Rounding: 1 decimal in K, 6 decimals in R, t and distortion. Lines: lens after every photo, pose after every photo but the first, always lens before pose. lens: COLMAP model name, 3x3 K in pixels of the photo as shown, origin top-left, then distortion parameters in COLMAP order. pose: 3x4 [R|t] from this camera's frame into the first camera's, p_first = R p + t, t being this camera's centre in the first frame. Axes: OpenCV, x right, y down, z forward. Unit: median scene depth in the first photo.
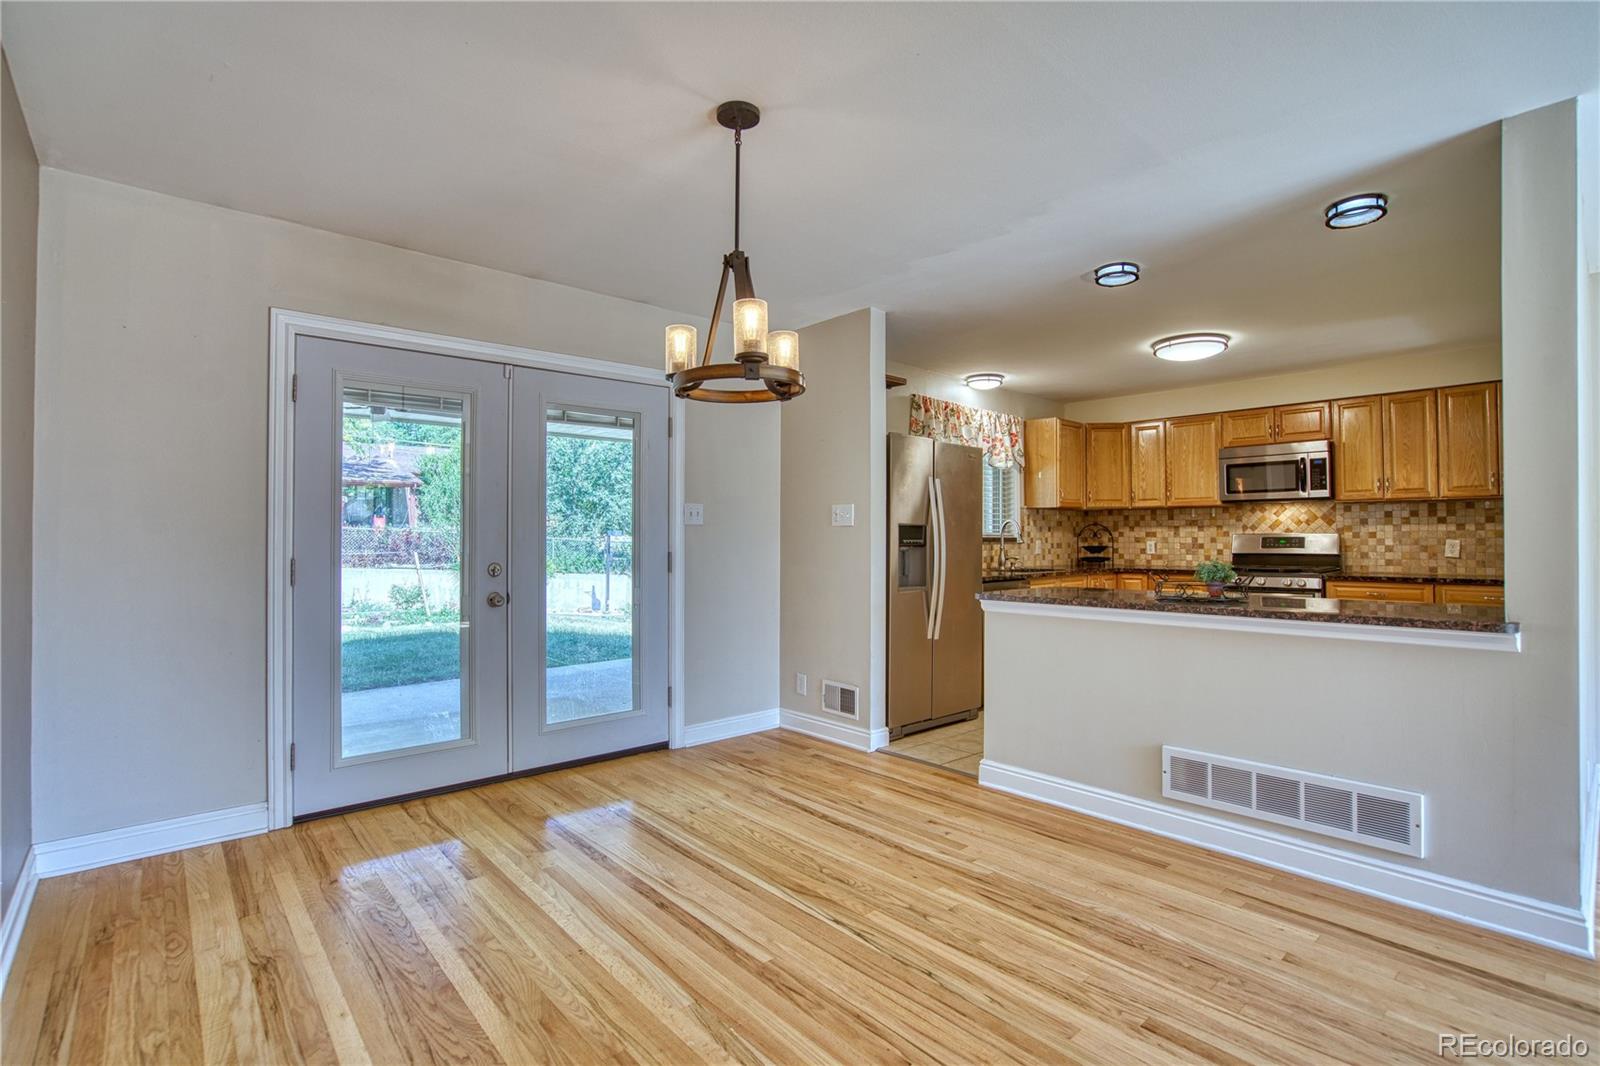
lens RADIAL K [[749.8, 0, 801.7], [0, 749.8, 528.2], [0, 0, 1]] dist [-0.048445, 0.015707]
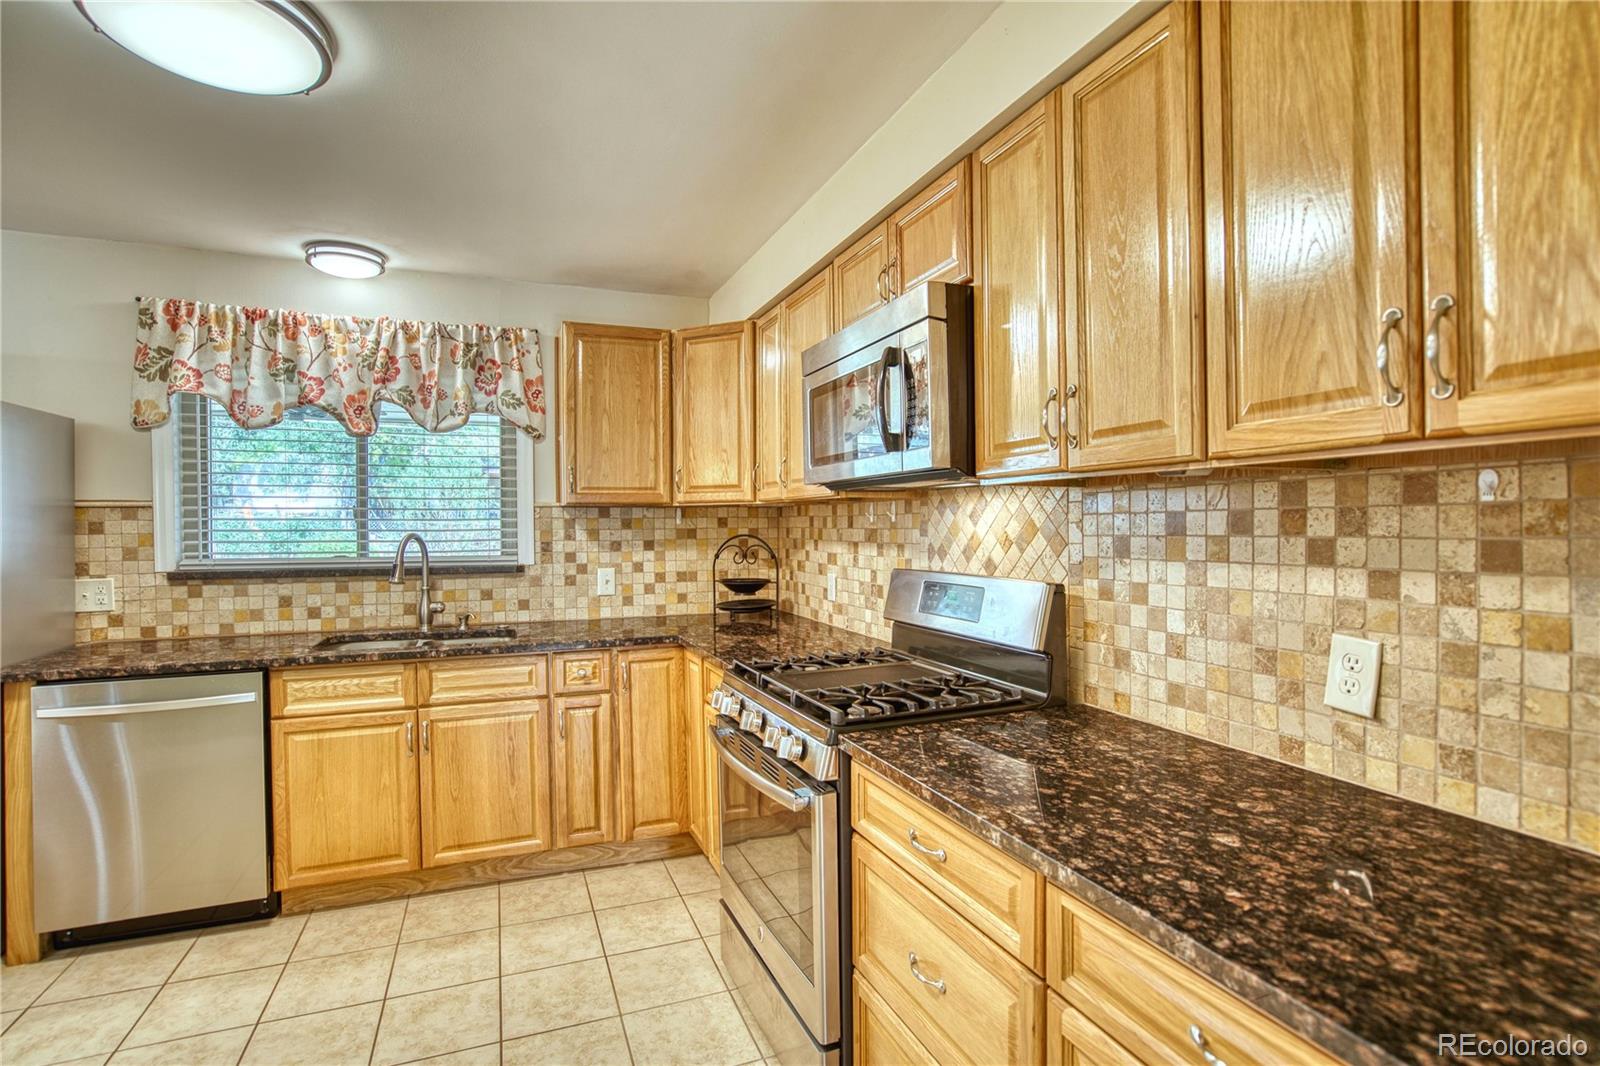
lens RADIAL K [[778.8, 0, 800.7], [0, 778.8, 537.2], [0, 0, 1]] dist [-0.040318, 0.007889]
pose [[0.935161, 0.001090, -0.354220, 0.761536], [0.010503, 0.999470, 0.030805, -0.024298], [0.354066, -0.032528, 0.934655, 0.662060]]
